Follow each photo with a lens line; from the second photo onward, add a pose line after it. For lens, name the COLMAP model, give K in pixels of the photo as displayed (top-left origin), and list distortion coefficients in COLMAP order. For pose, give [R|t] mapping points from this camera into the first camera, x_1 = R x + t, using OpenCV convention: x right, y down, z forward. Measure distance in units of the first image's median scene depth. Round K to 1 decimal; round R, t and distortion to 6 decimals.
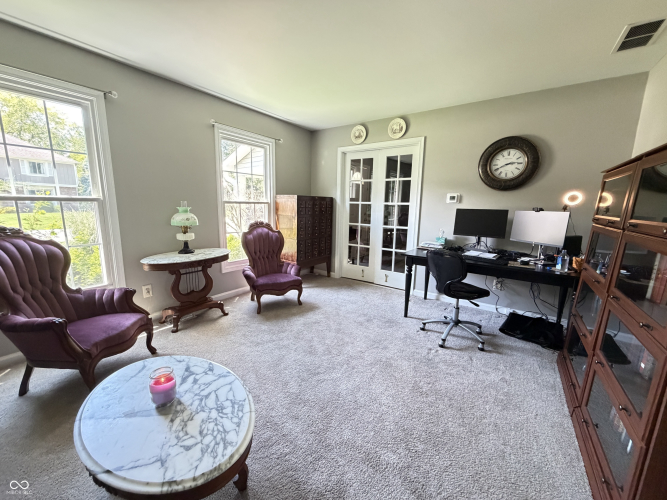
lens RADIAL K [[266.6, 0, 331.1], [0, 266.6, 249.3], [0, 0, 1]] dist [0.001062, -0.000393]
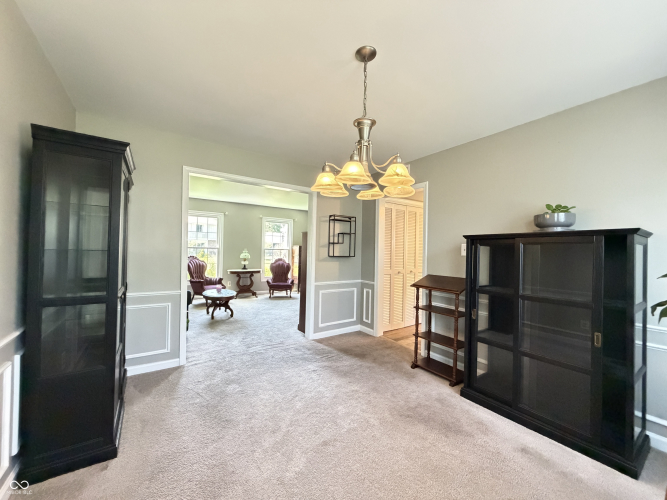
lens RADIAL K [[266.6, 0, 331.6], [0, 266.6, 248.7], [0, 0, 1]] dist [0.001062, -0.000393]
pose [[0.937882, -0.003862, -0.346933, 1.332451], [-0.060152, 0.982986, -0.173554, 0.257367], [0.341700, 0.183642, 0.921692, -1.283856]]
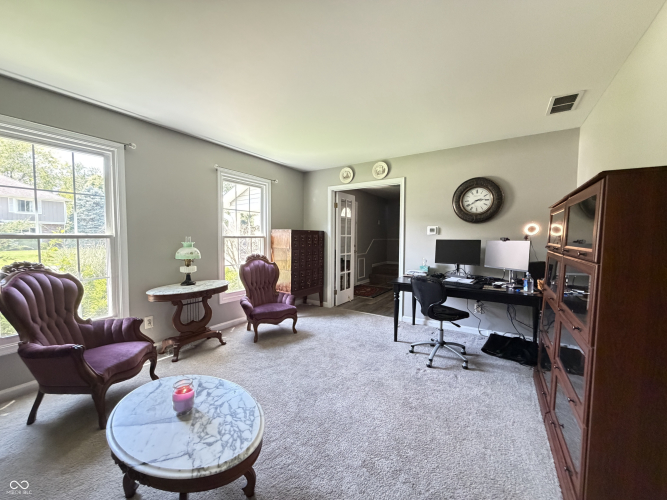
lens RADIAL K [[266.6, 0, 329.7], [0, 266.6, 250.9], [0, 0, 1]] dist [0.001062, -0.000393]
pose [[0.999346, -0.017008, 0.031917, -0.012865], [0.020591, 0.993093, -0.115513, 0.017873], [-0.029732, 0.116094, 0.992793, -0.111577]]
